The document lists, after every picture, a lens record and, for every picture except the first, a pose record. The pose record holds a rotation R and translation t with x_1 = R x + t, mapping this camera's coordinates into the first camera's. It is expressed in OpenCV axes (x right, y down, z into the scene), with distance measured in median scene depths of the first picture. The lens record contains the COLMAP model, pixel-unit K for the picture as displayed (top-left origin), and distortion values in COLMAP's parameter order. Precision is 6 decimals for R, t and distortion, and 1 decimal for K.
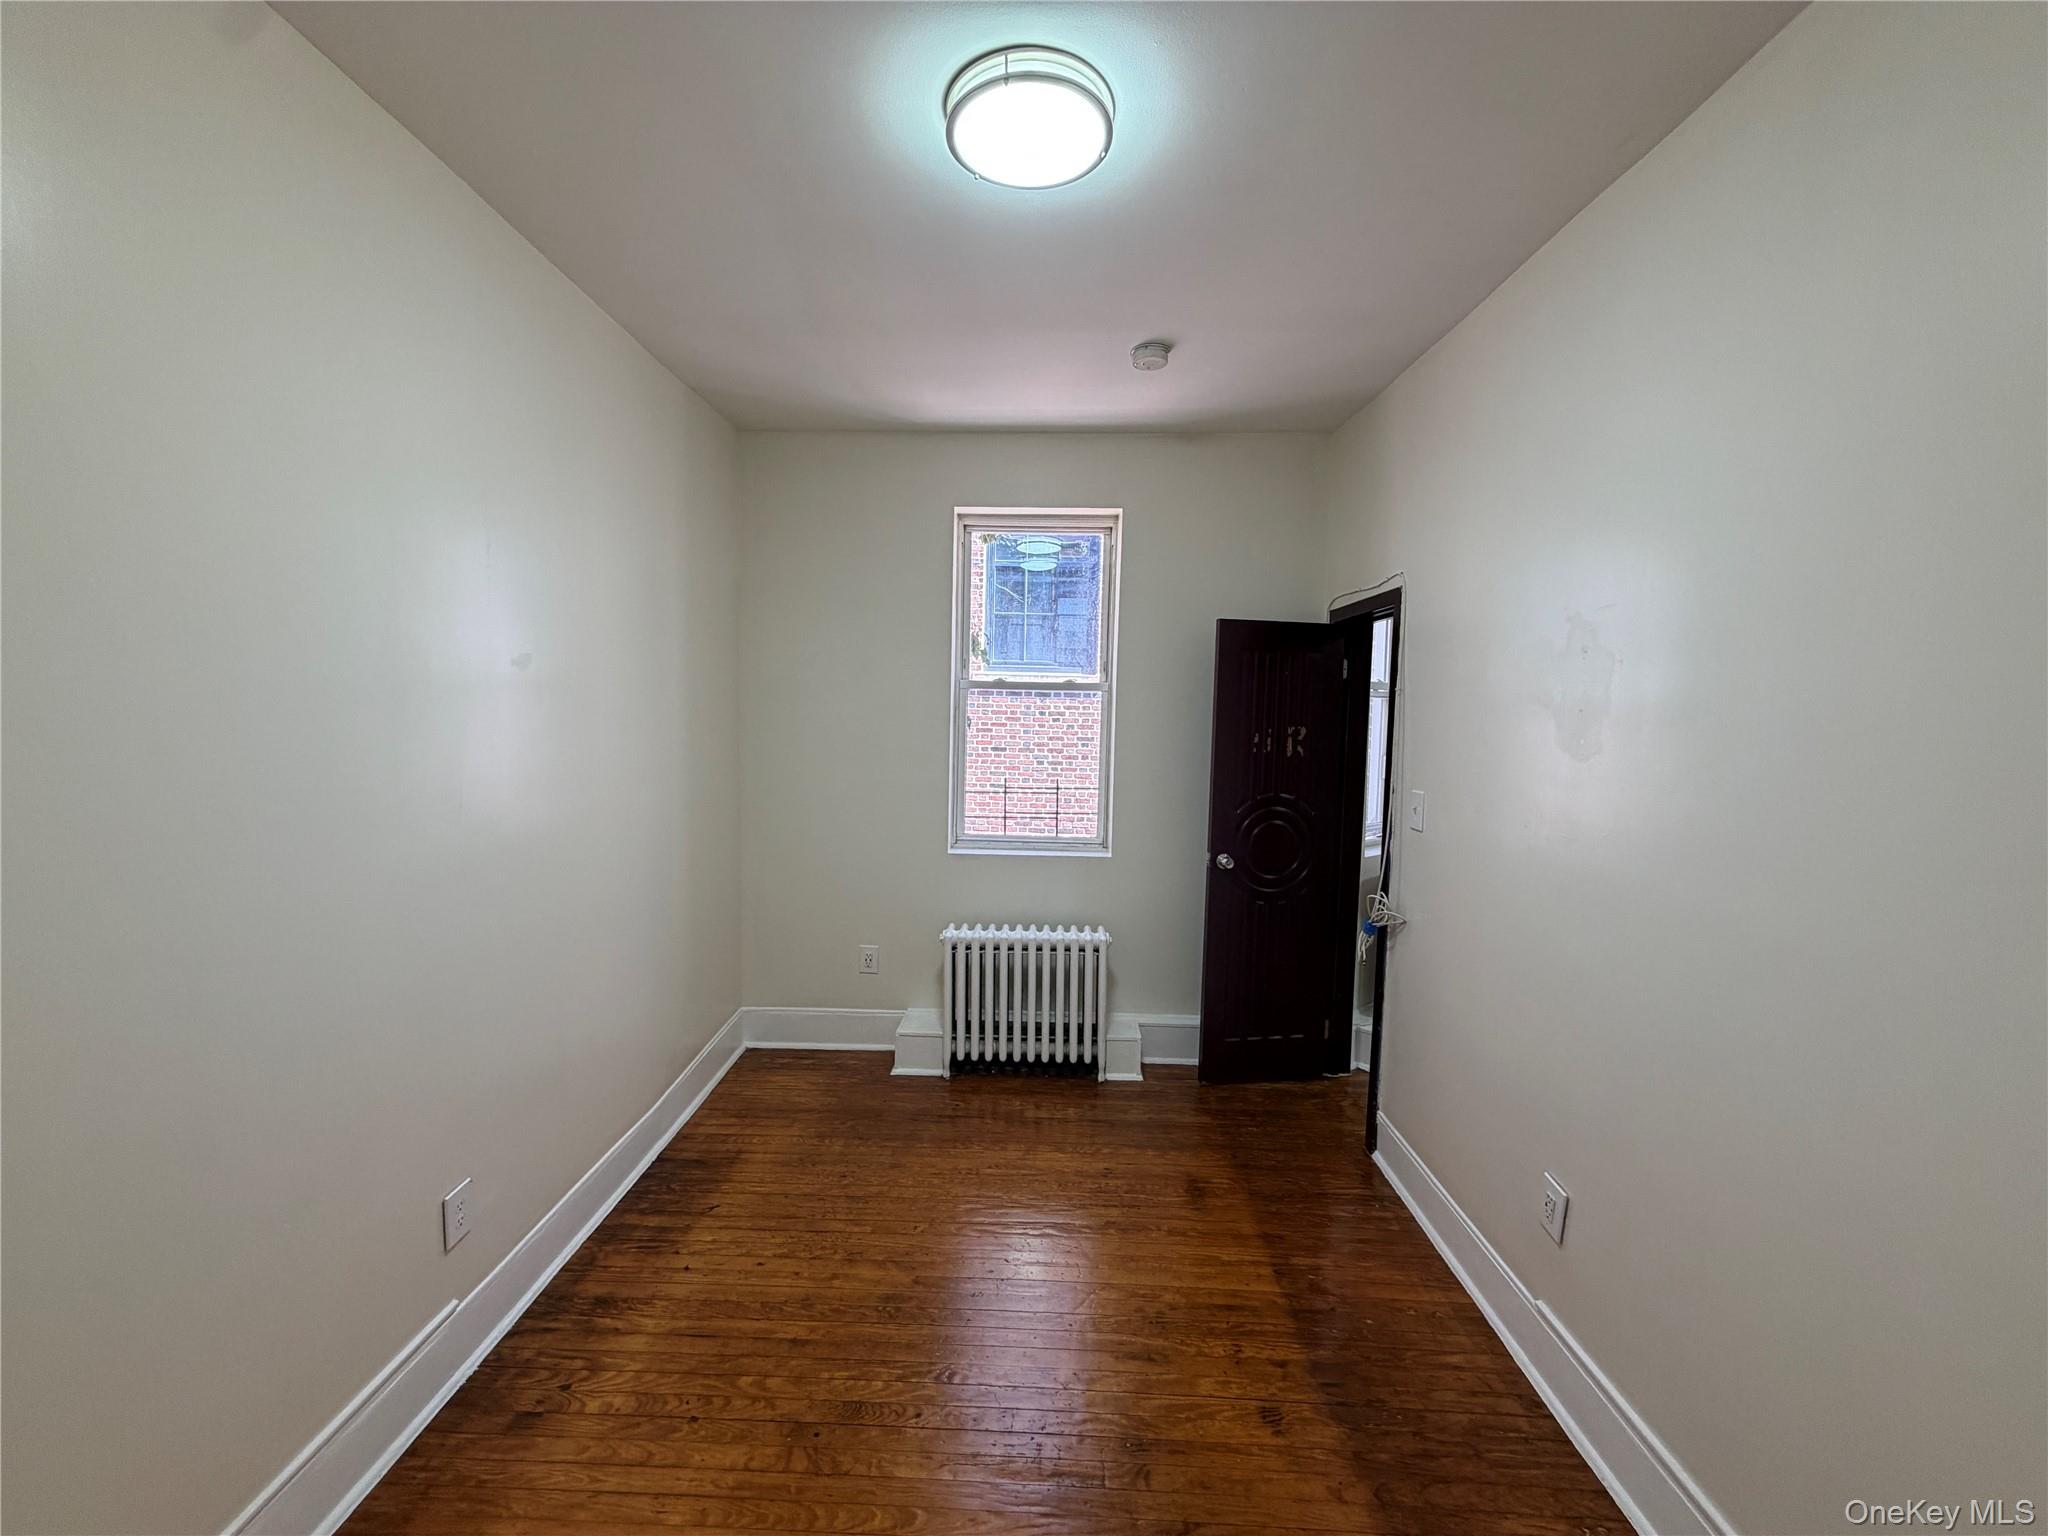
lens RADIAL K [[816.5, 0, 1017.3], [0, 816.5, 768.0], [0, 0, 1]] dist [-0.000574, 0.000115]
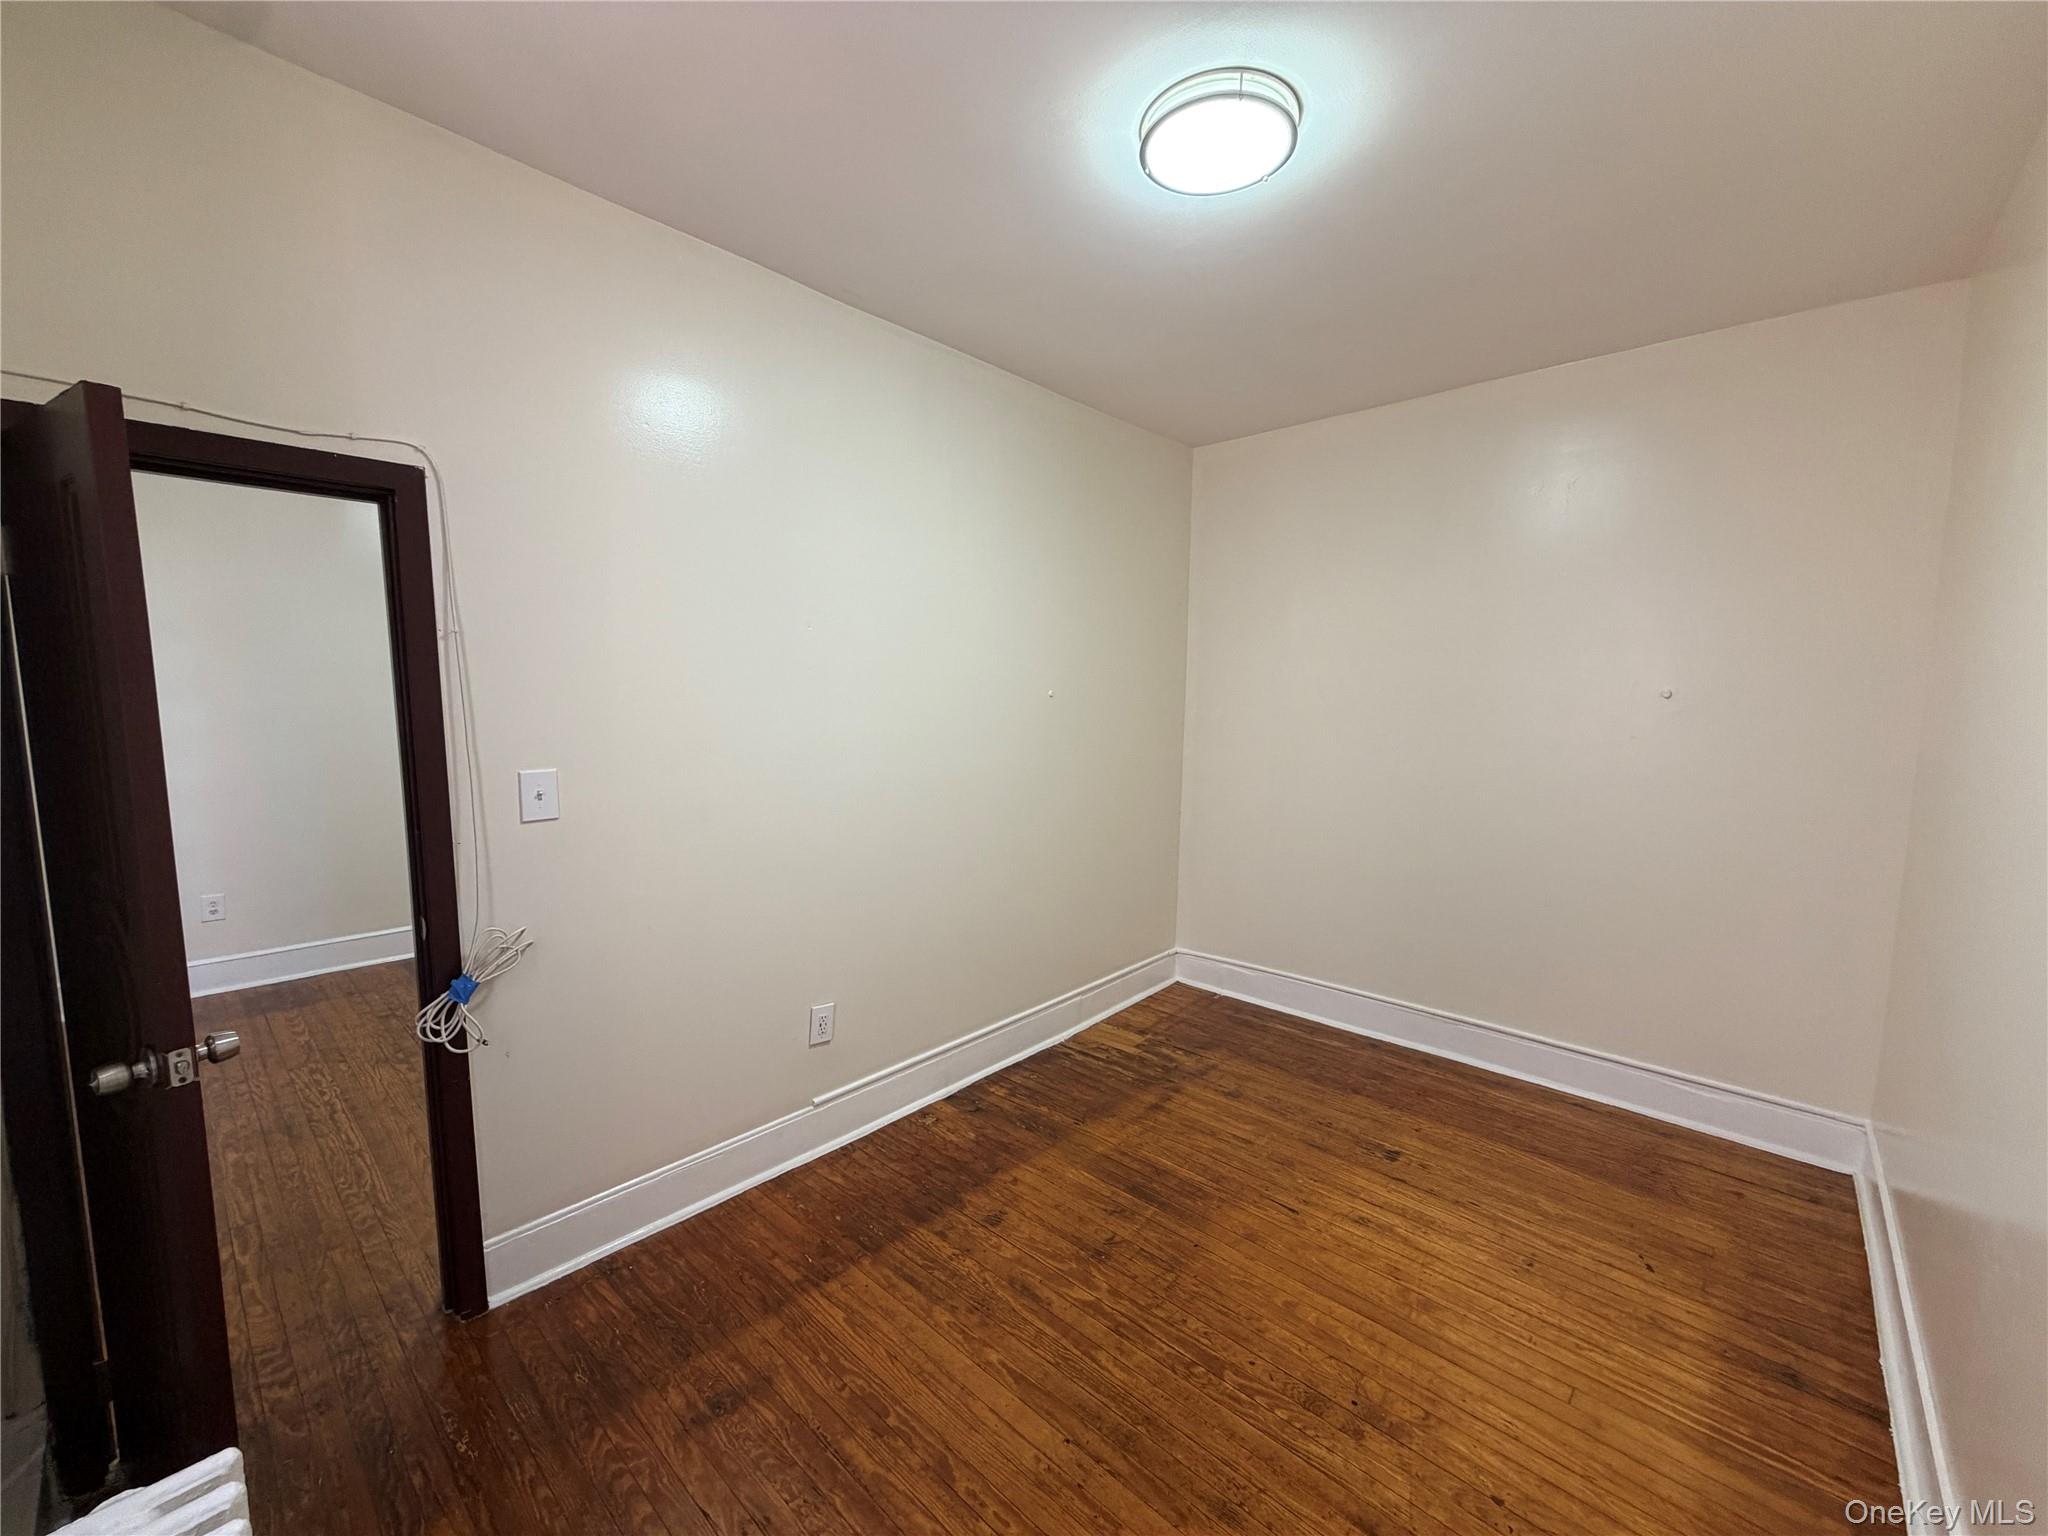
lens RADIAL K [[816.5, 0, 1017.3], [0, 816.5, 768.0], [0, 0, 1]] dist [-0.000574, 0.000115]
pose [[-0.753591, -0.089233, 0.651259, -0.271980], [0.027887, 0.985512, 0.167300, -0.070235], [-0.656752, 0.144237, -0.740184, 1.002538]]
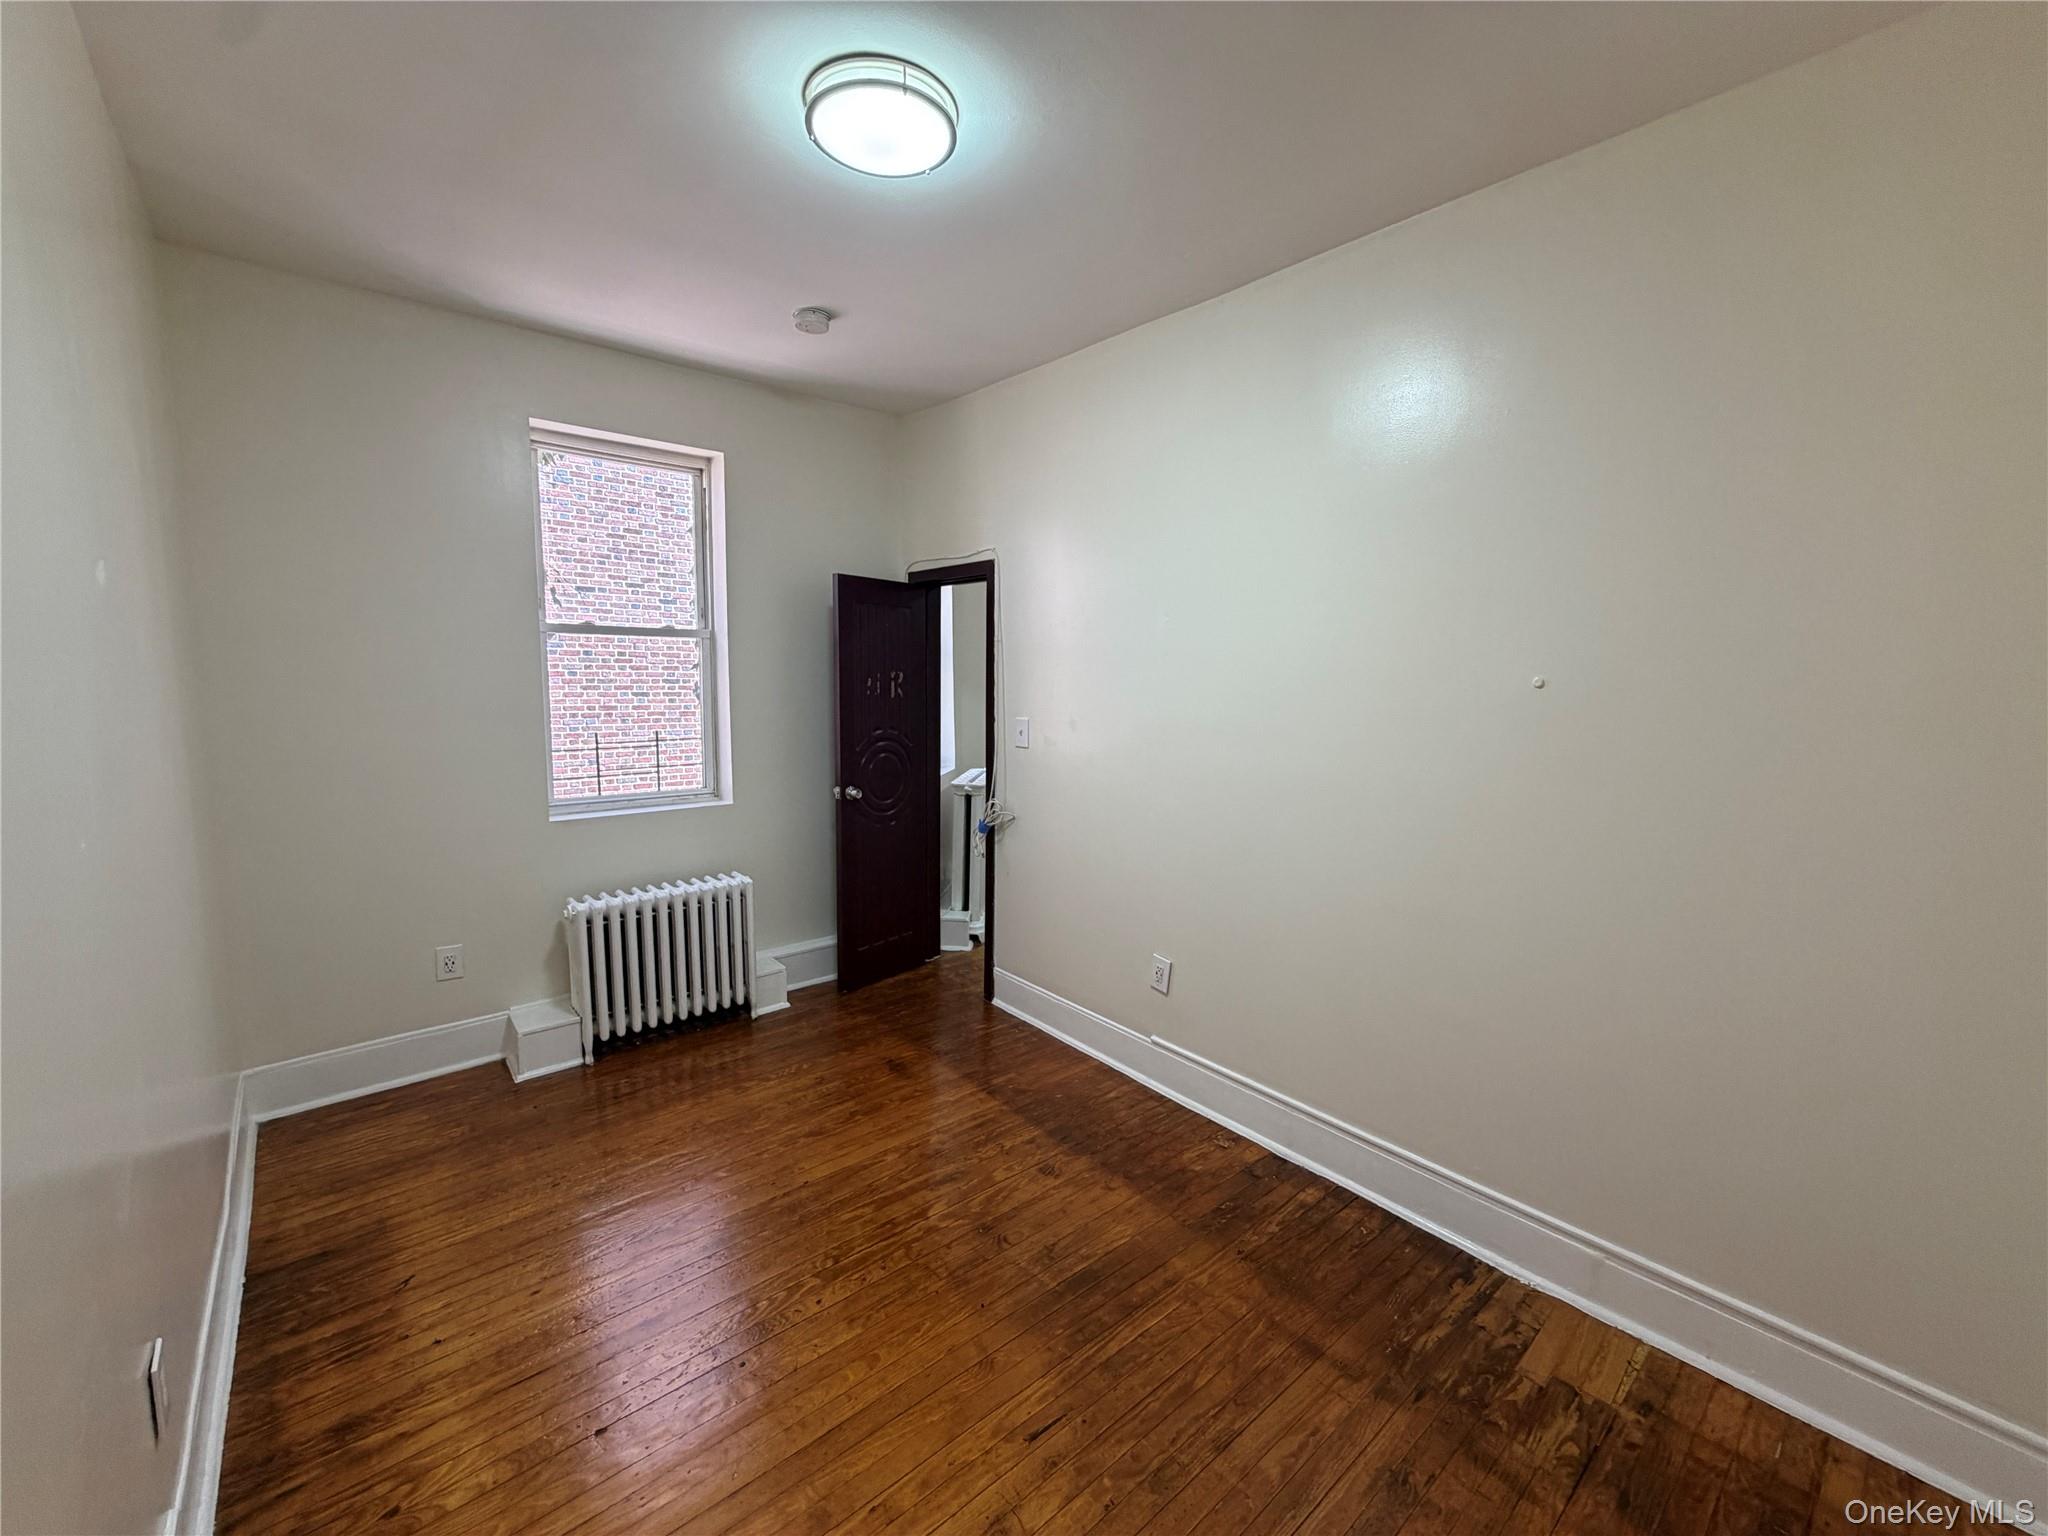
lens RADIAL K [[817.9, 0, 1019.9], [0, 817.9, 768.7], [0, 0, 1]] dist [-0.000341, 0.000178]
pose [[0.740922, -0.088017, 0.665798, -0.318130], [0.049698, 0.995842, 0.076343, 0.007021], [-0.669750, -0.023475, 0.742216, 0.013104]]
